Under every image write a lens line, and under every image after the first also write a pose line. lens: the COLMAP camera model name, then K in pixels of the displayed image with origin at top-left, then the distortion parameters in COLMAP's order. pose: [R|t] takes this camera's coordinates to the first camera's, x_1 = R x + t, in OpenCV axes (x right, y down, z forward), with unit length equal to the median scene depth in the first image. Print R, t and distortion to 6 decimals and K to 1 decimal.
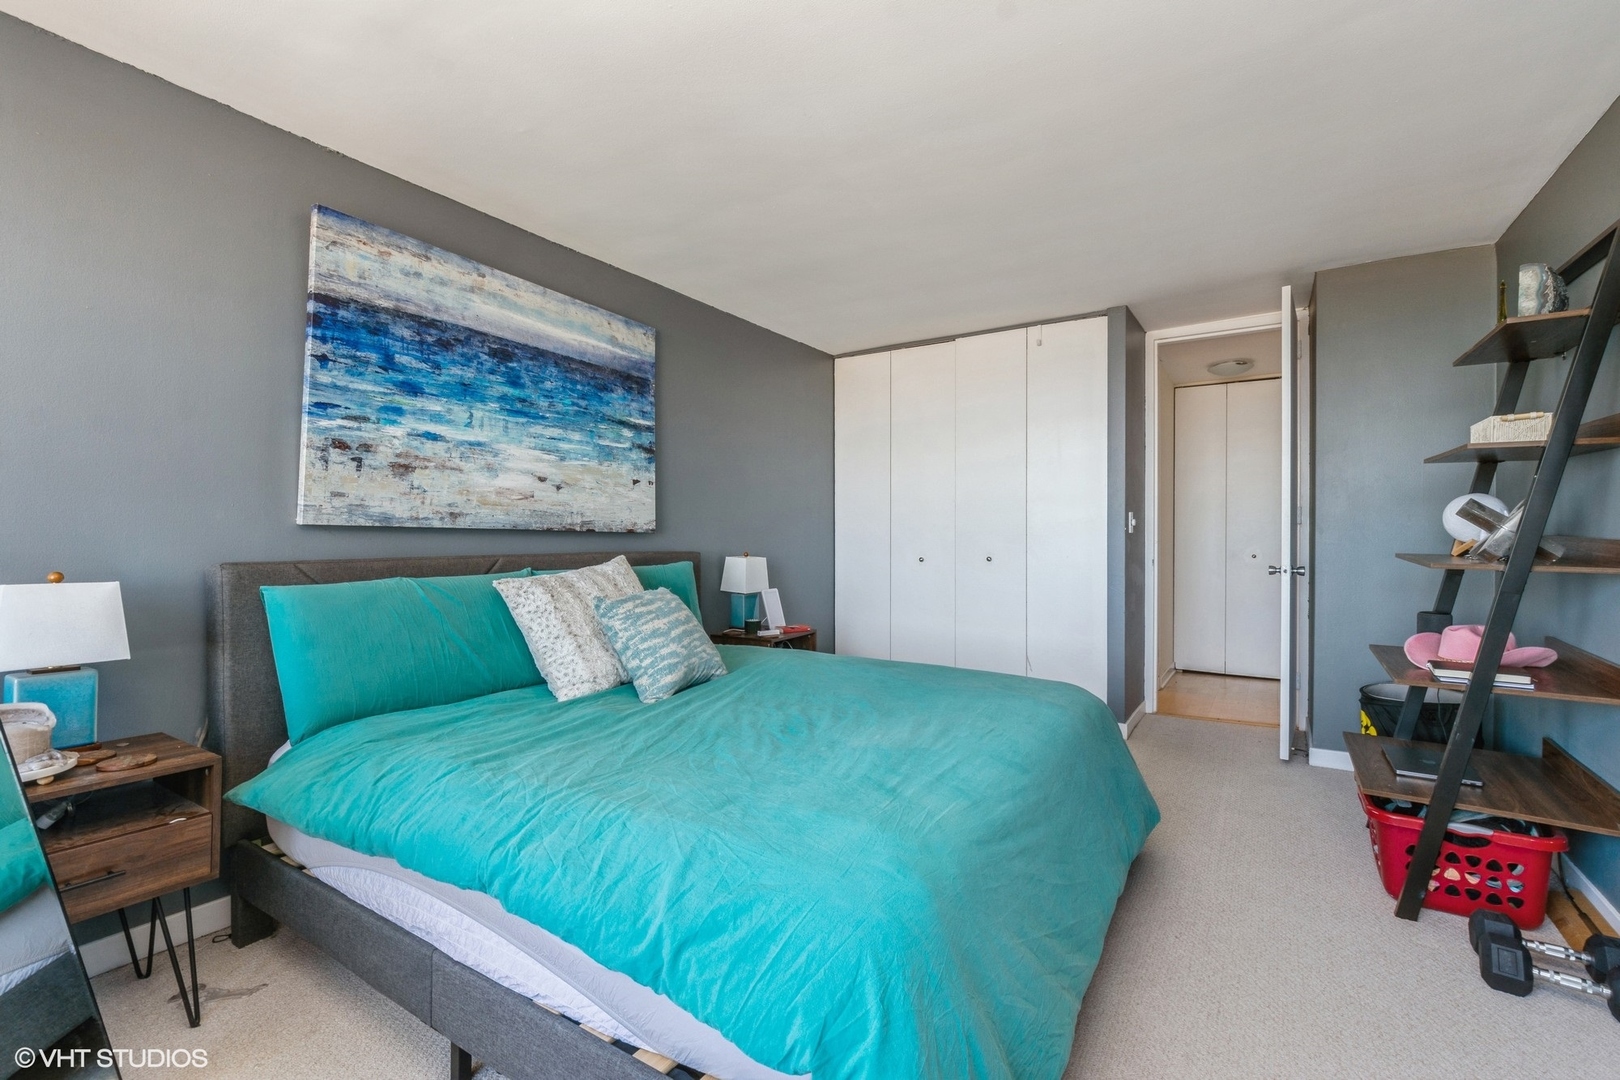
lens RADIAL K [[705.4, 0, 810.0], [0, 705.4, 540.0], [0, 0, 1]] dist [-0.002134, -0.000329]
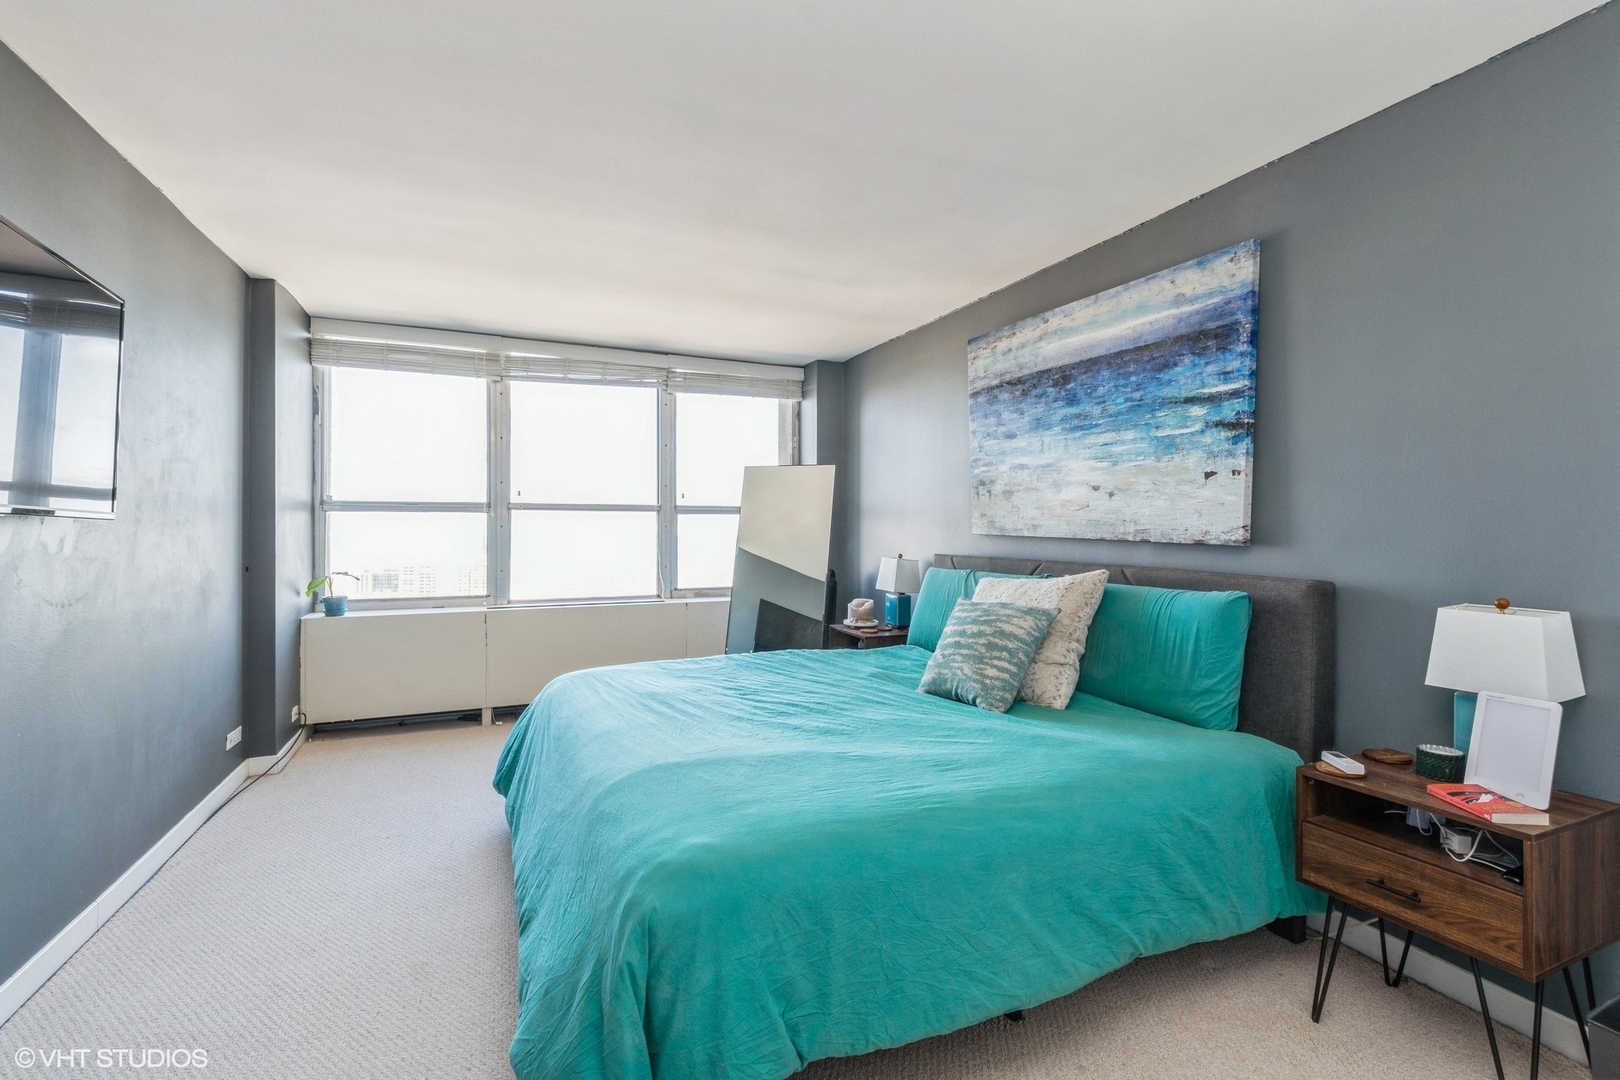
lens RADIAL K [[705.4, 0, 810.0], [0, 705.4, 540.0], [0, 0, 1]] dist [-0.002134, -0.000329]
pose [[-0.552473, 0.007214, -0.833499, 0.660460], [-0.016482, 0.999672, 0.019578, -0.025684], [0.833368, 0.024554, -0.552173, 1.198208]]
